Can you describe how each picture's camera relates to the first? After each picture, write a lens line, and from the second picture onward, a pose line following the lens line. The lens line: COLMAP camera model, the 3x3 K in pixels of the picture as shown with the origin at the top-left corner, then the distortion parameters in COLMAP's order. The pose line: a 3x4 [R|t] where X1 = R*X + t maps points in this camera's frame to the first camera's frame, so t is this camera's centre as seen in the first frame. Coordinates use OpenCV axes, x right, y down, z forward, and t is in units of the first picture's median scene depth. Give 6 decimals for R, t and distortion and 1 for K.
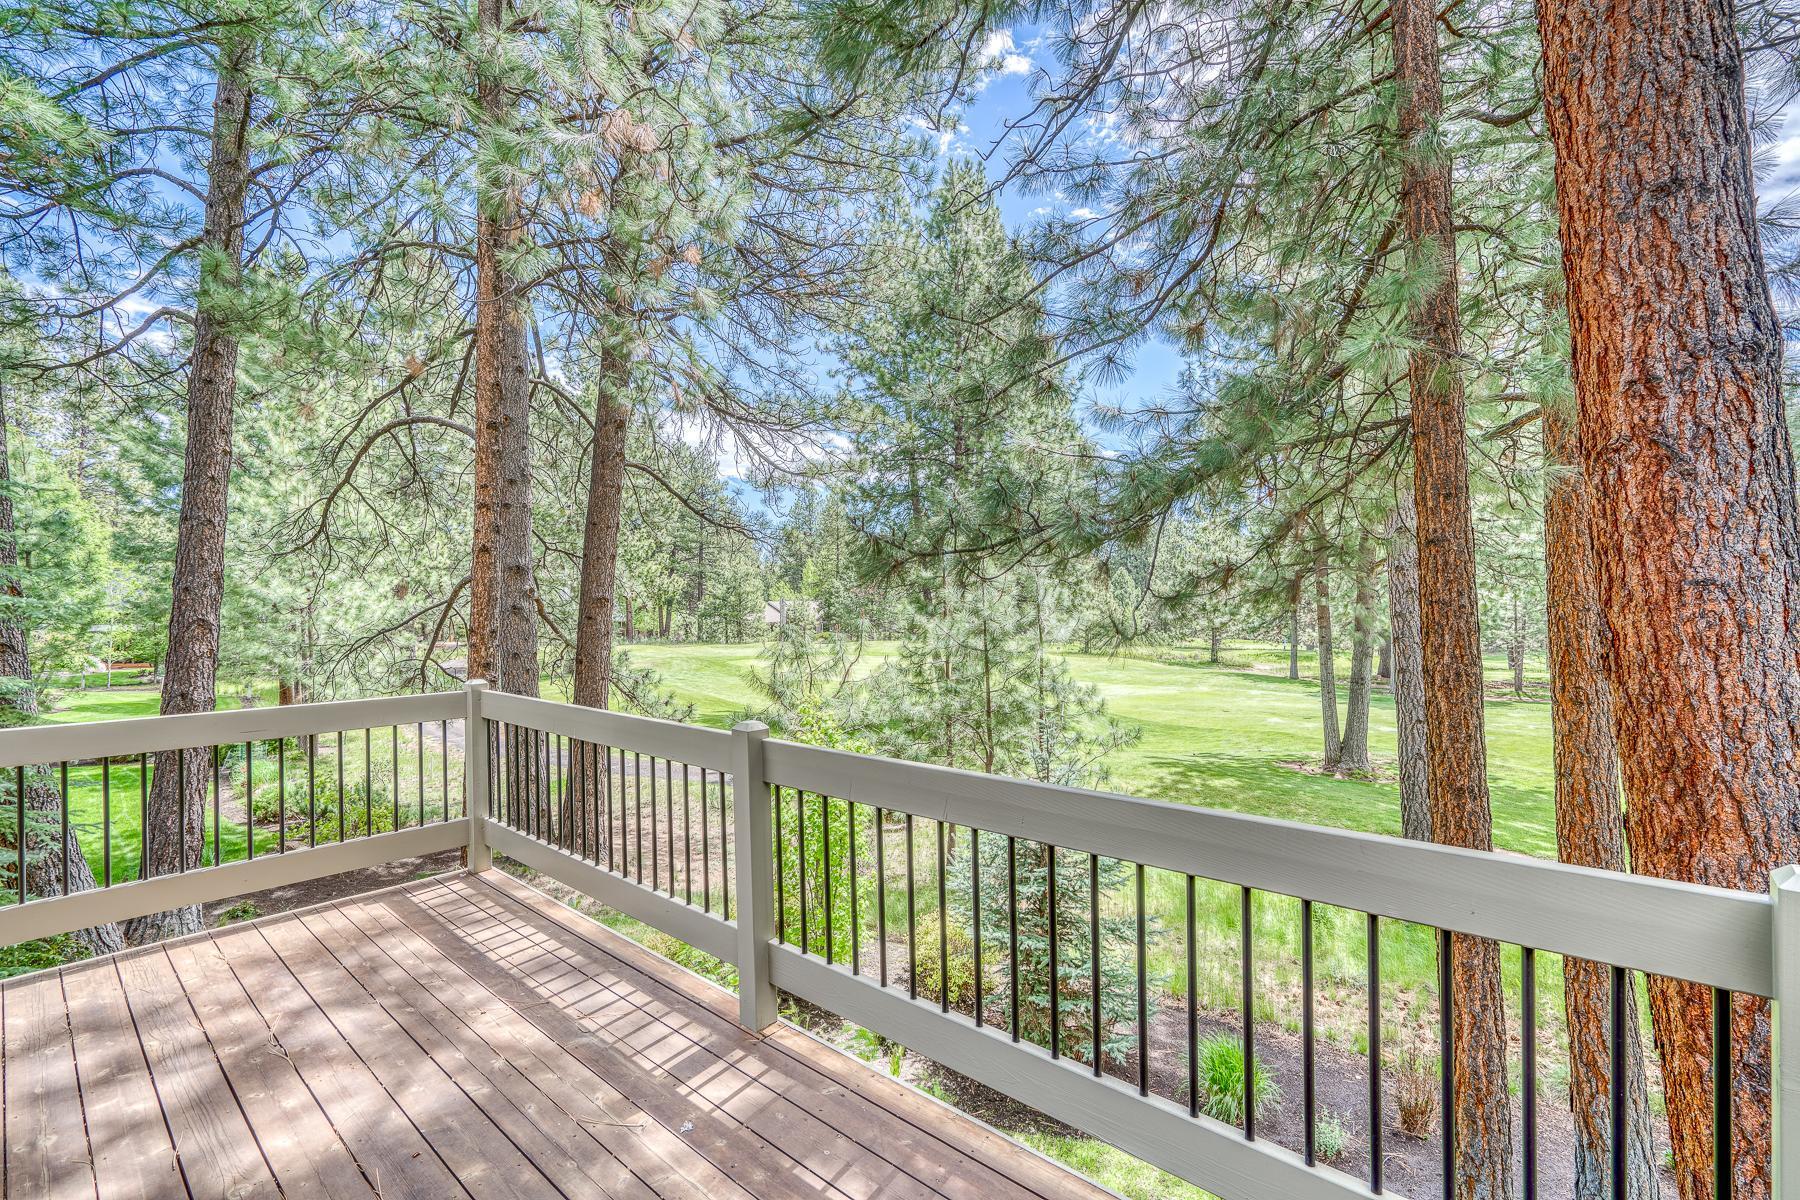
lens RADIAL K [[805.3, 0, 903.3], [0, 805.3, 601.6], [0, 0, 1]] dist [0.000057, -0.000356]
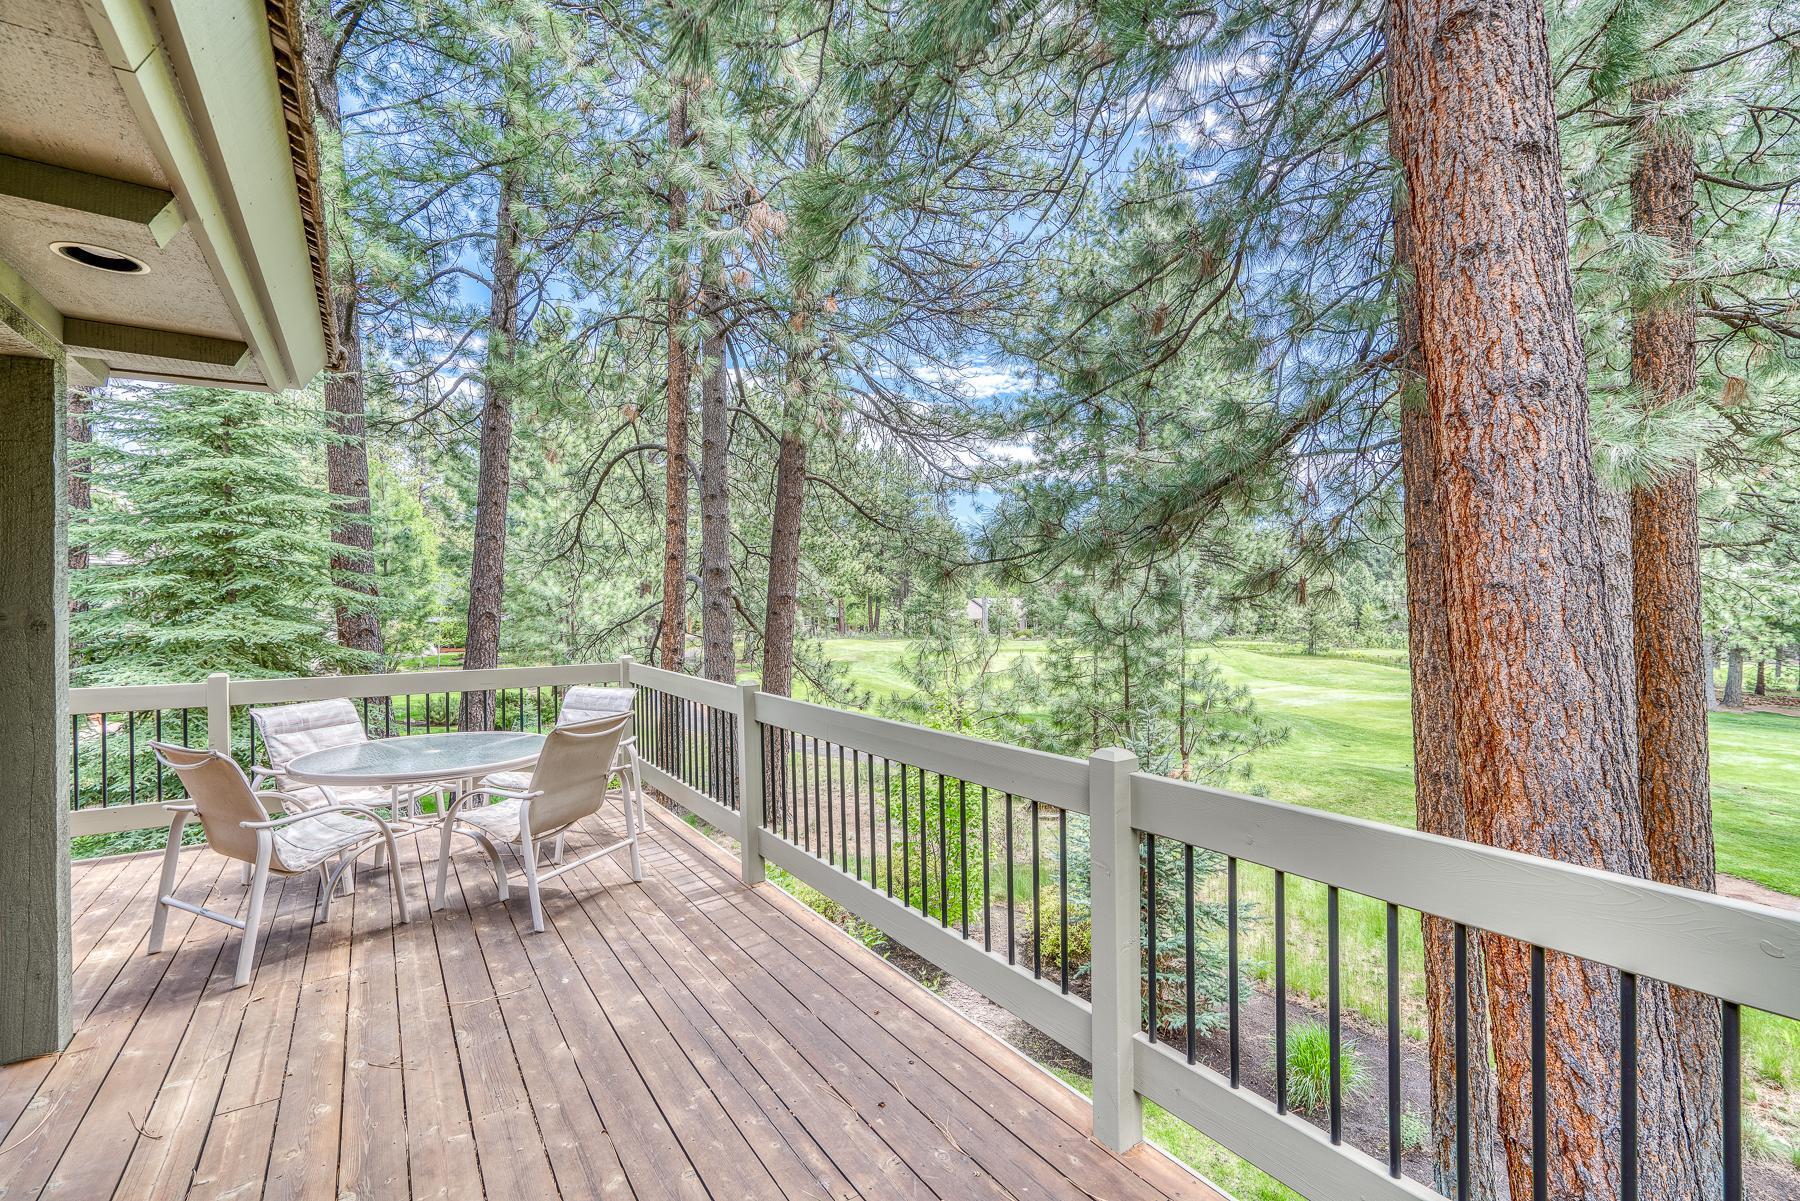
lens RADIAL K [[805.3, 0, 897.4], [0, 805.3, 600.6], [0, 0, 1]] dist [0.000057, -0.000356]
pose [[0.965478, 0.001091, -0.260481, 0.097965], [-0.000440, 0.999997, 0.002559, -0.000927], [0.260483, -0.002356, 0.965476, -0.079670]]
